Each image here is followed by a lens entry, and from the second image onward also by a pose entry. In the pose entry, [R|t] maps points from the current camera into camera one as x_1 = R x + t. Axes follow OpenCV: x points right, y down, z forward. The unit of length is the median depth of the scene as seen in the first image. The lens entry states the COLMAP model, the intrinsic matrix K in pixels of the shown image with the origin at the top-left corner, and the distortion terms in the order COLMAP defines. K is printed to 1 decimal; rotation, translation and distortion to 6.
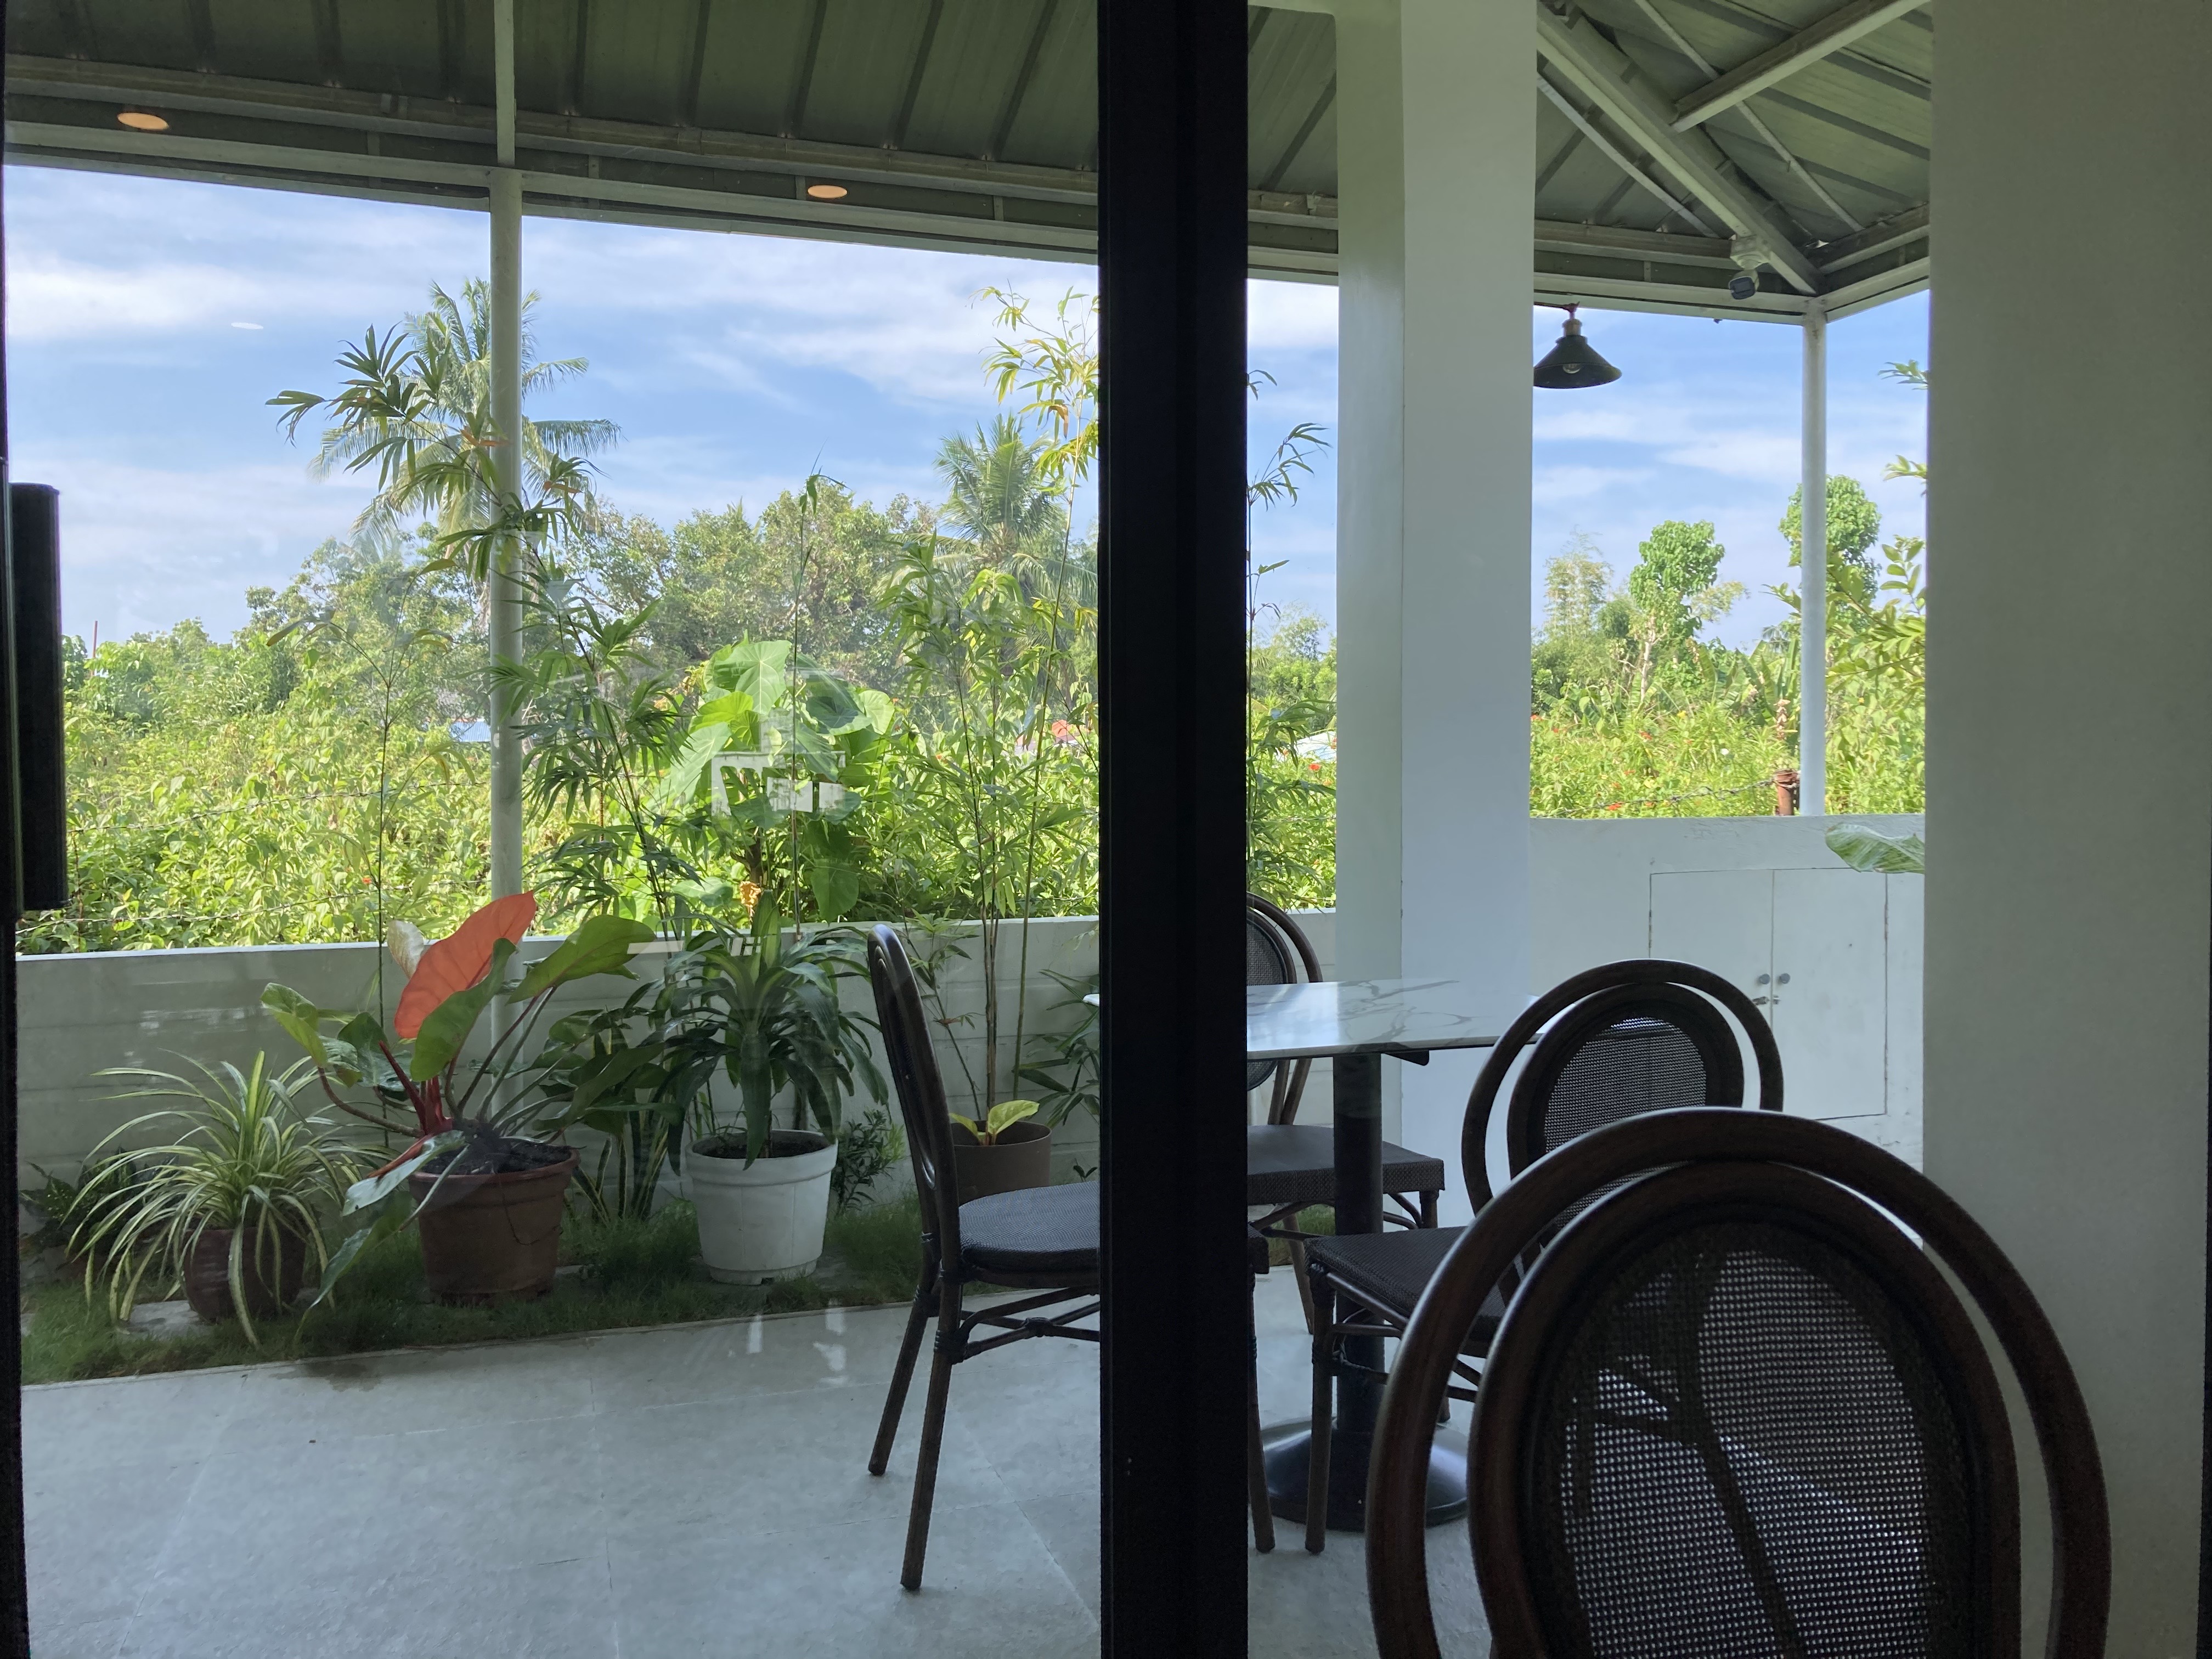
lens RADIAL K [[2018.6, 0, 1106.1], [0, 2018.6, 817.4], [0, 0, 1]] dist [-0.001683, 0.012972]
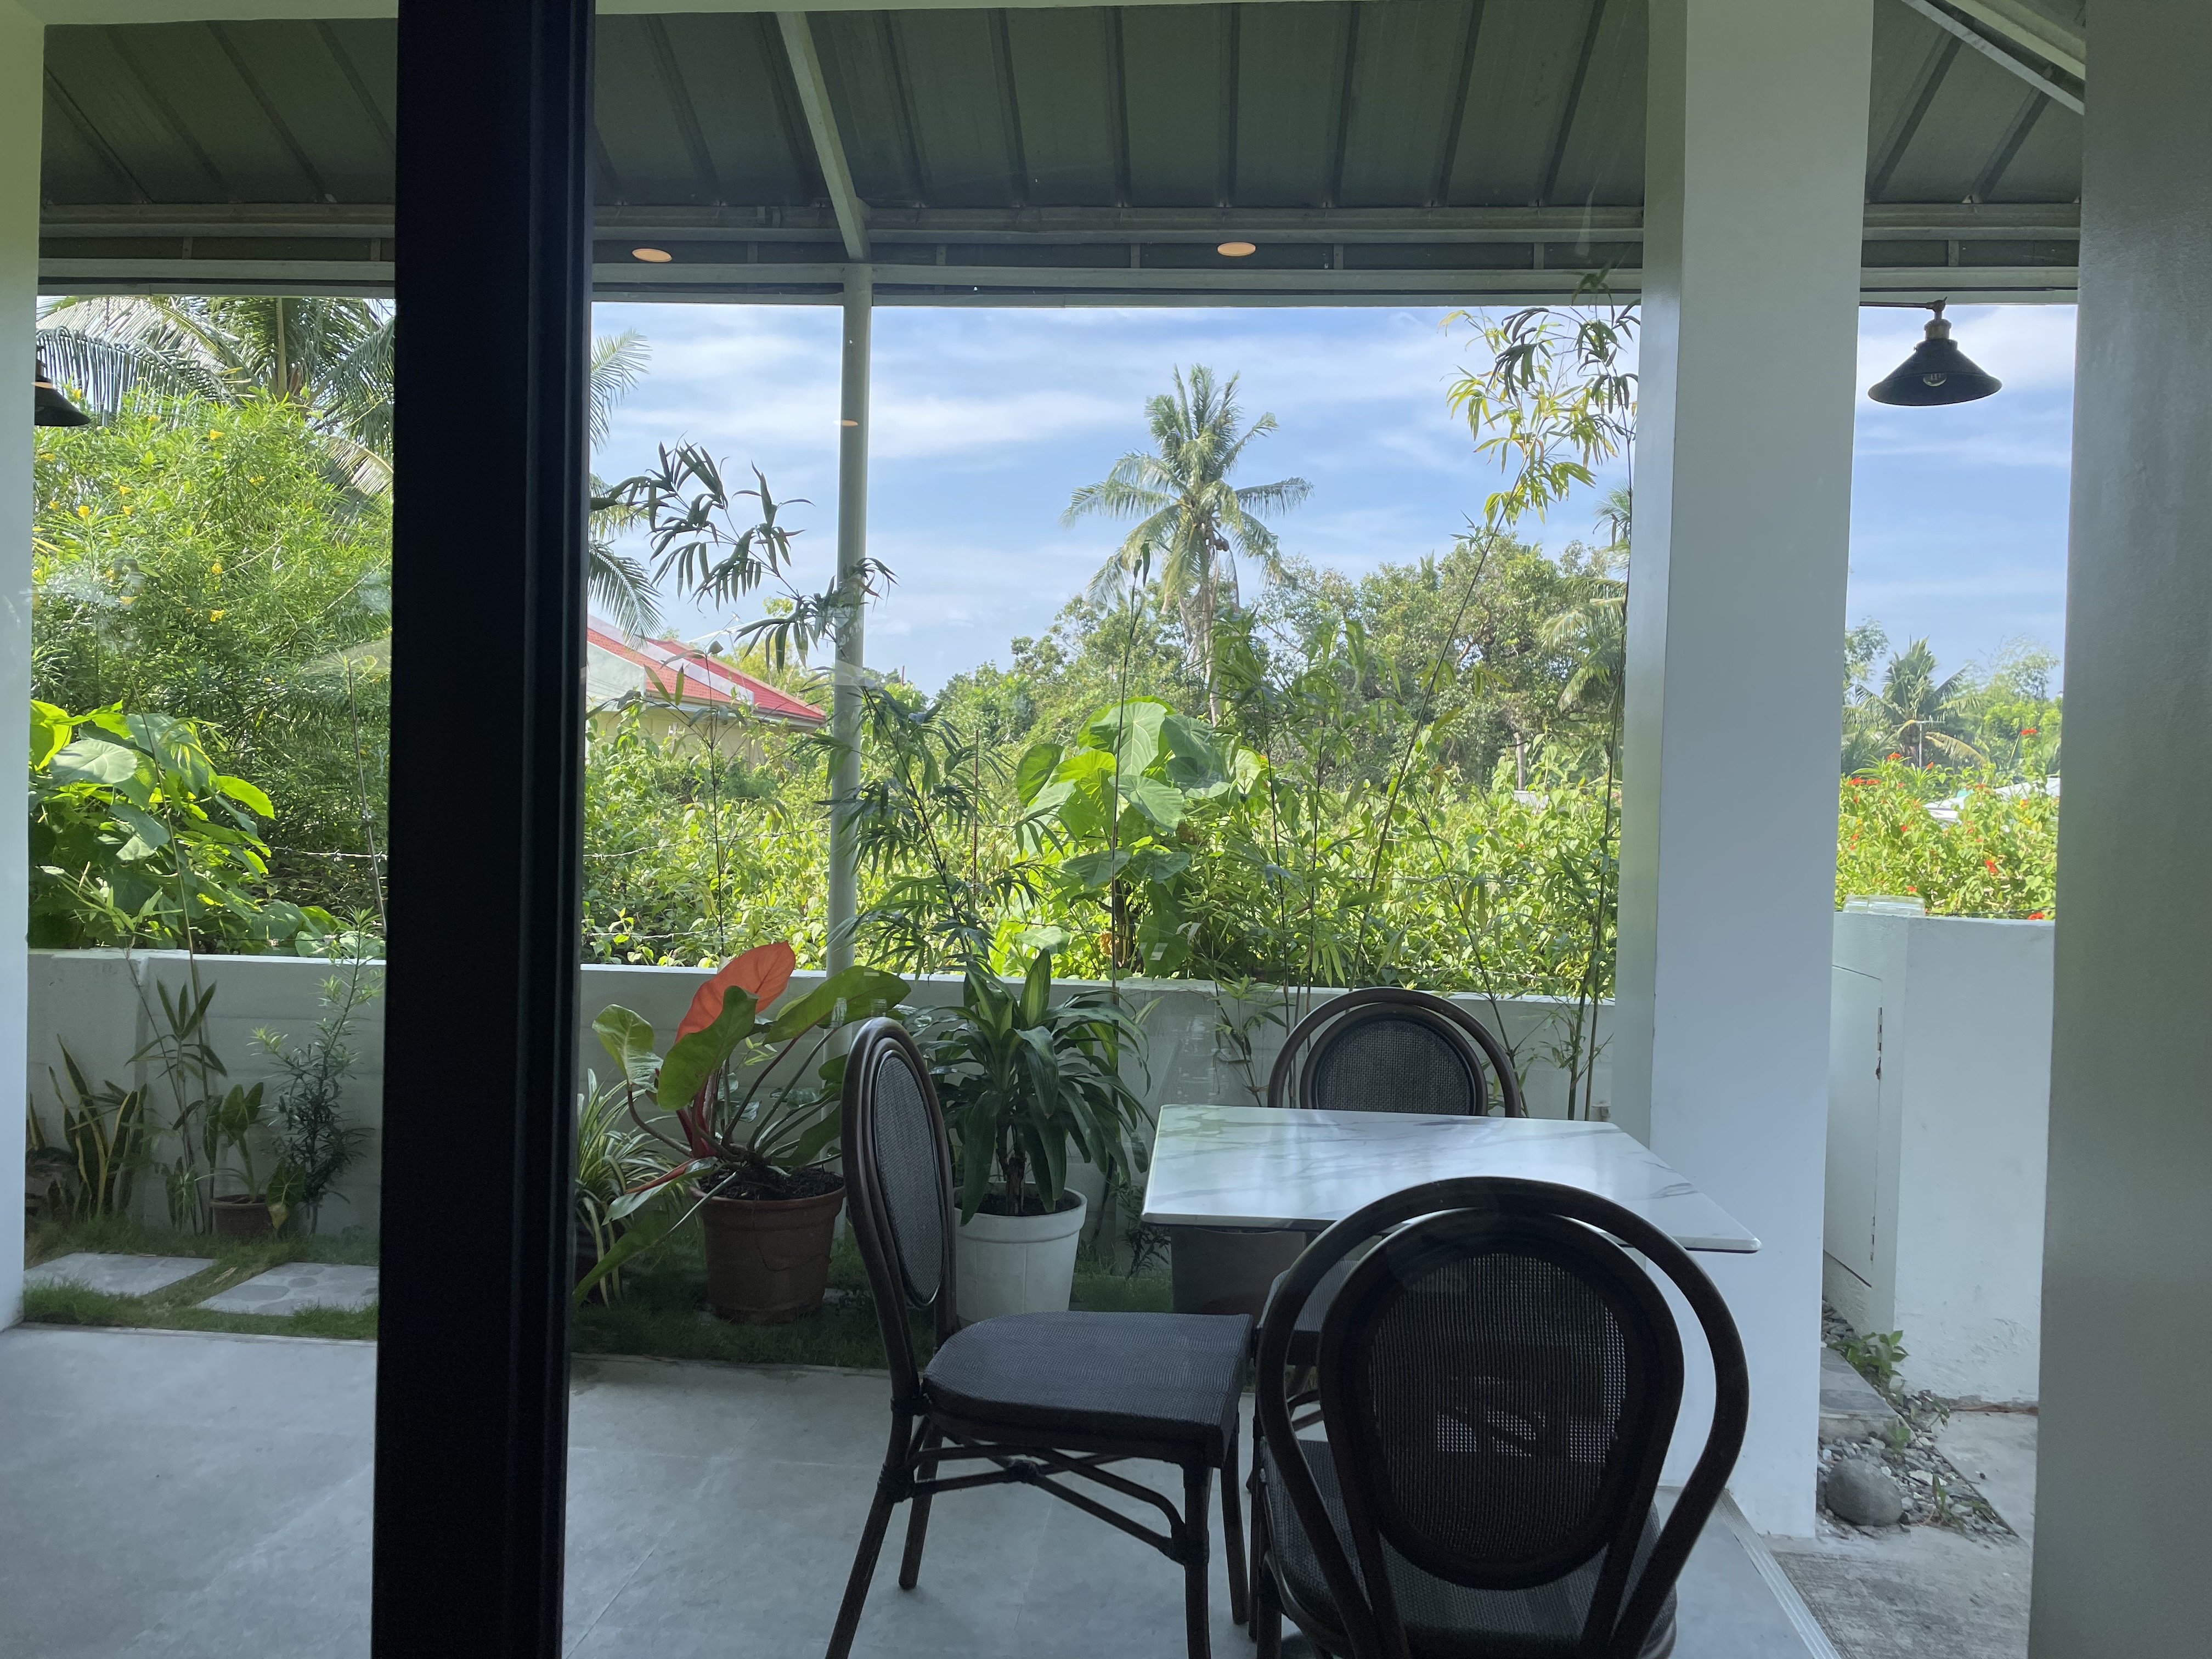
lens RADIAL K [[1774.7, 0, 1107.4], [0, 1774.7, 837.6], [0, 0, 1]] dist [0.036817, -0.020193]
pose [[0.906999, 0.038276, -0.419390, 0.222602], [-0.035893, 0.999263, 0.013575, -0.032131], [0.419601, 0.002740, 0.907705, 0.185506]]
